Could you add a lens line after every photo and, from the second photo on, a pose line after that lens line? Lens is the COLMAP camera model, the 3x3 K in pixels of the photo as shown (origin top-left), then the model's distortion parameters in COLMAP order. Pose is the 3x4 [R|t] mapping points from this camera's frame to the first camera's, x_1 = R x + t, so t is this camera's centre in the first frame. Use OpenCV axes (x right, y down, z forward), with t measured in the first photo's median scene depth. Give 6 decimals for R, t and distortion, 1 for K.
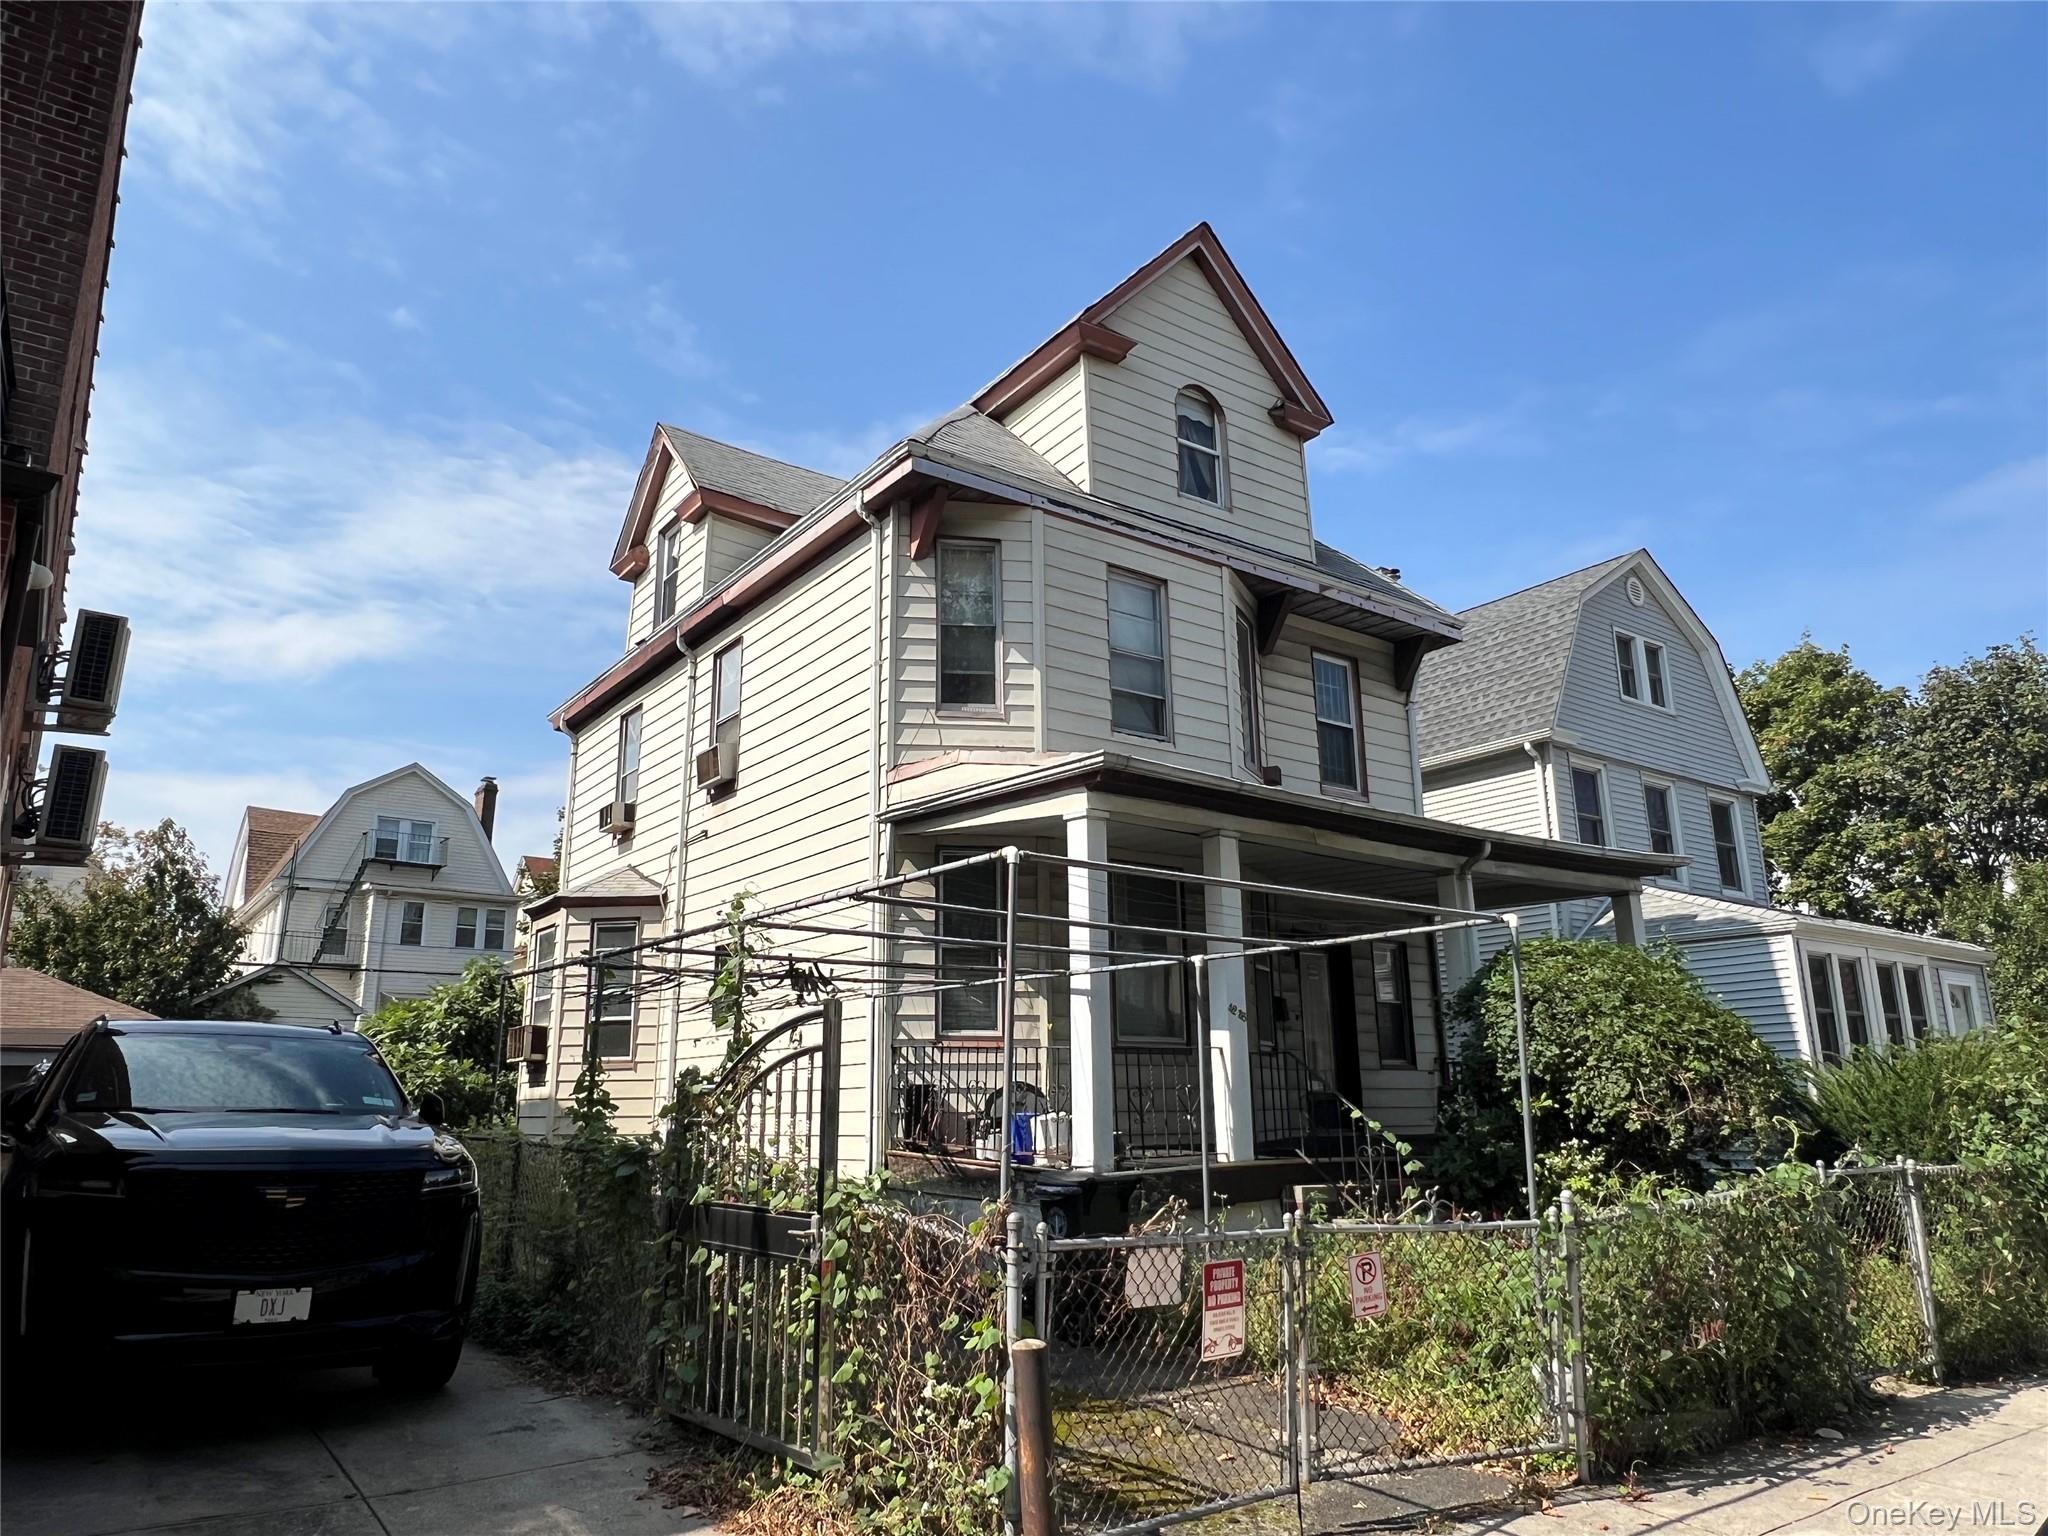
lens RADIAL K [[1344.1, 0, 960.6], [0, 1344.1, 774.3], [0, 0, 1]] dist [-0.008346, -0.001581]
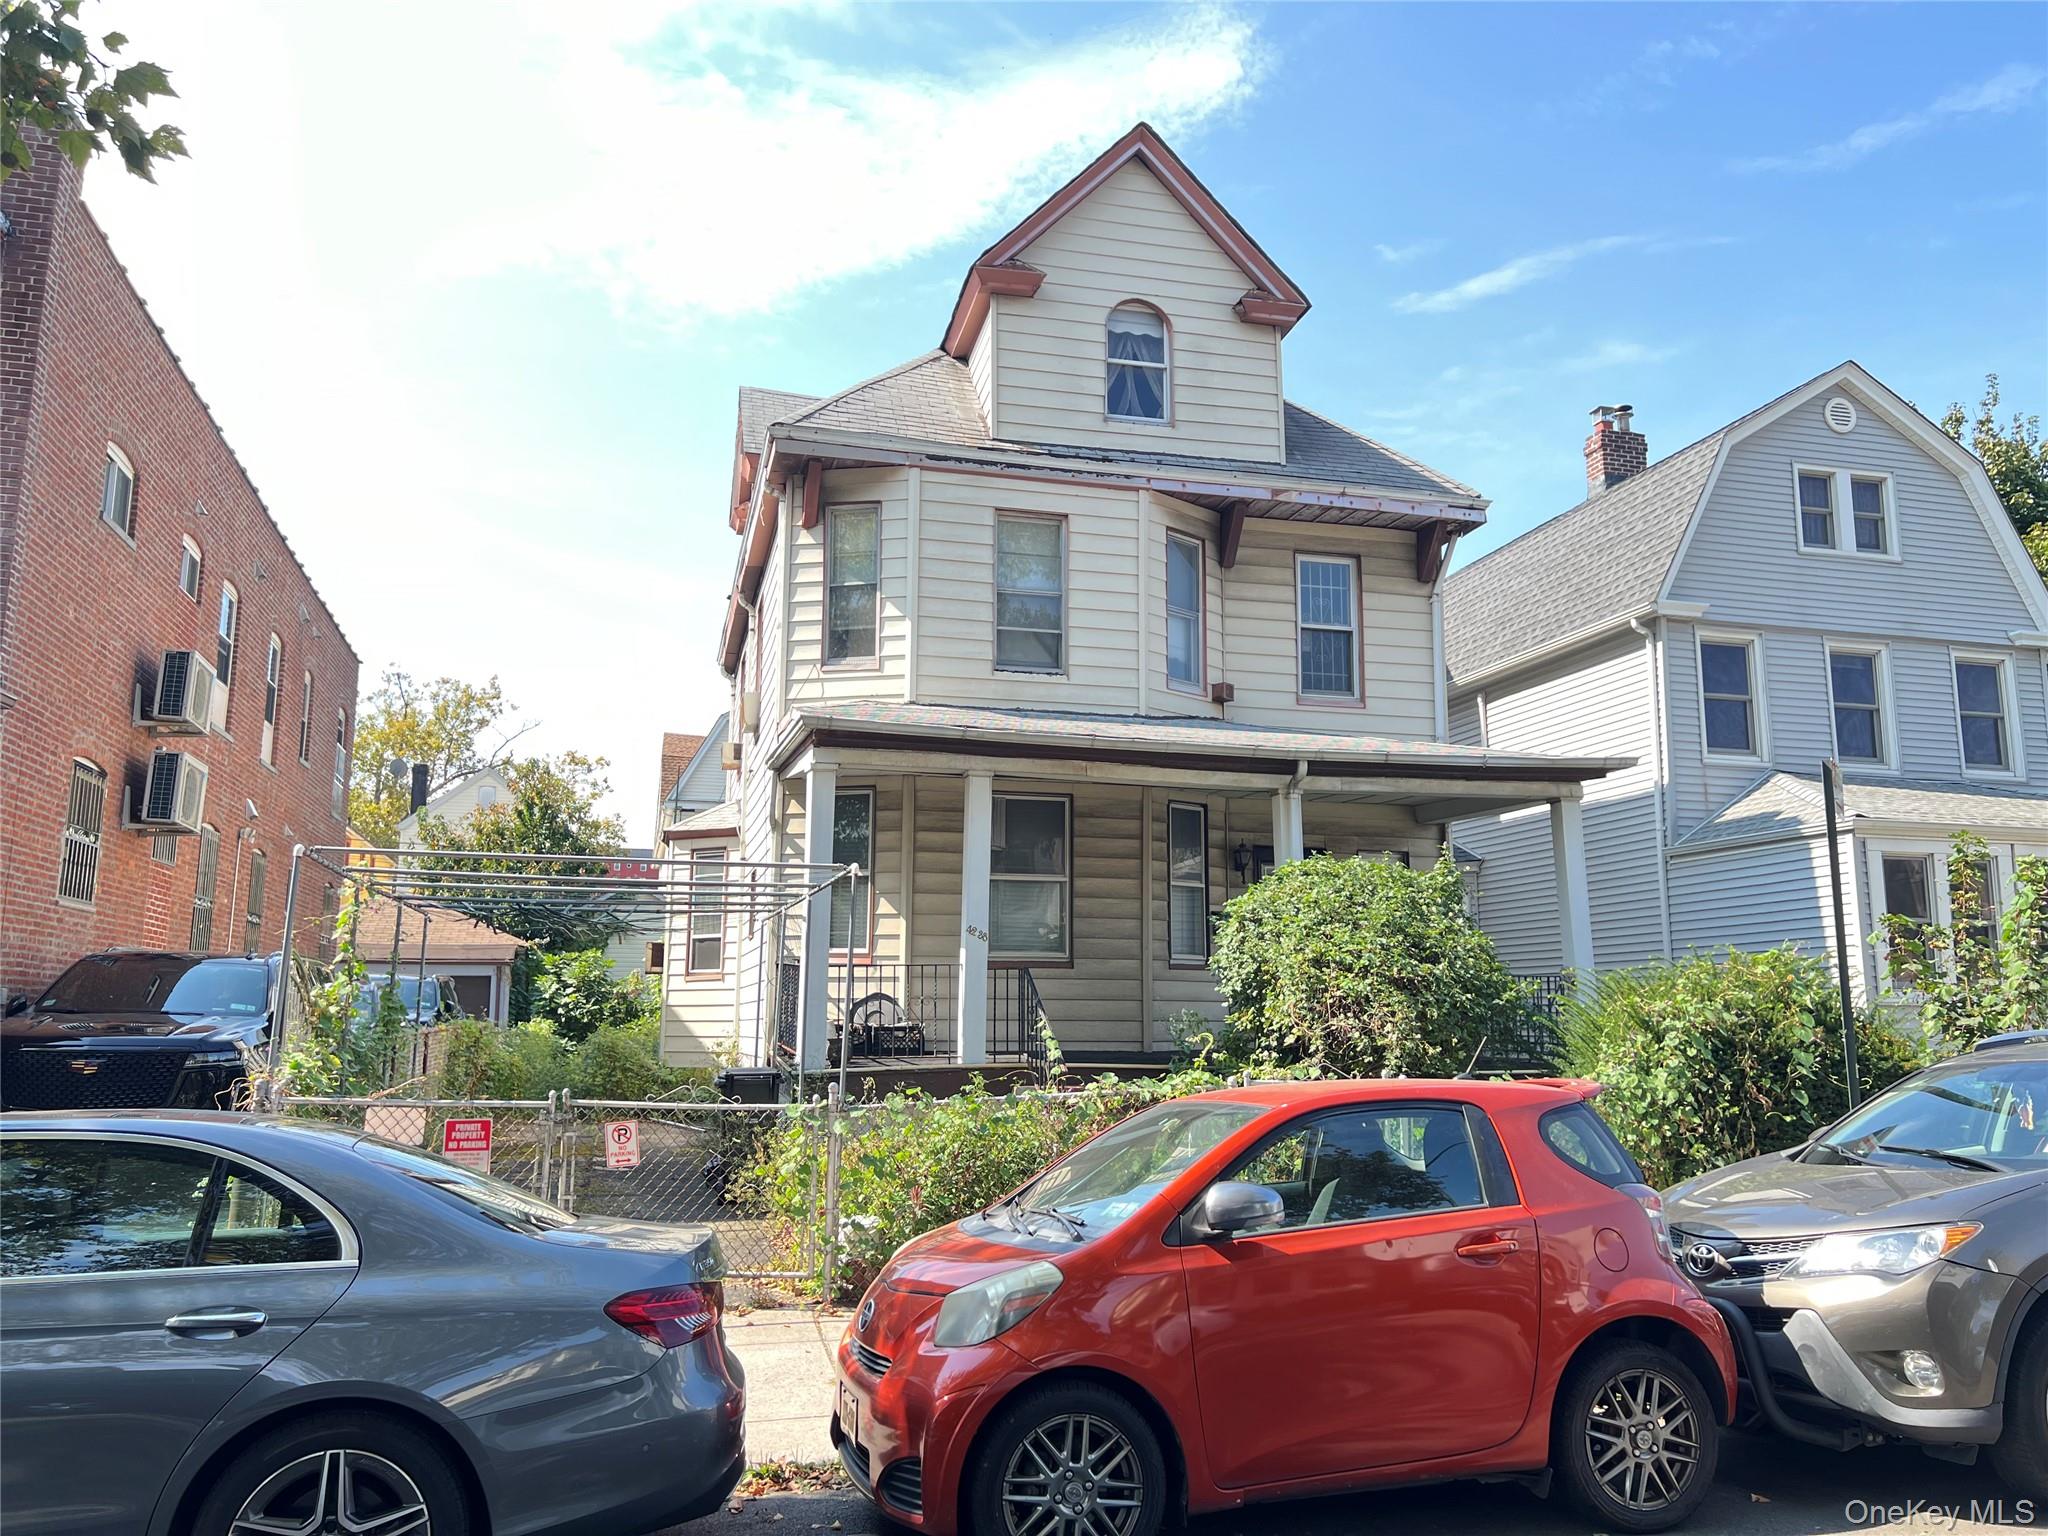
lens RADIAL K [[1519.4, 0, 1014.1], [0, 1519.4, 771.0], [0, 0, 1]] dist [0.108333, -0.174652]
pose [[0.934172, -0.044719, -0.354009, 0.491002], [0.074097, 0.994801, 0.069865, -0.031435], [0.349044, -0.091497, 0.932629, -0.115655]]
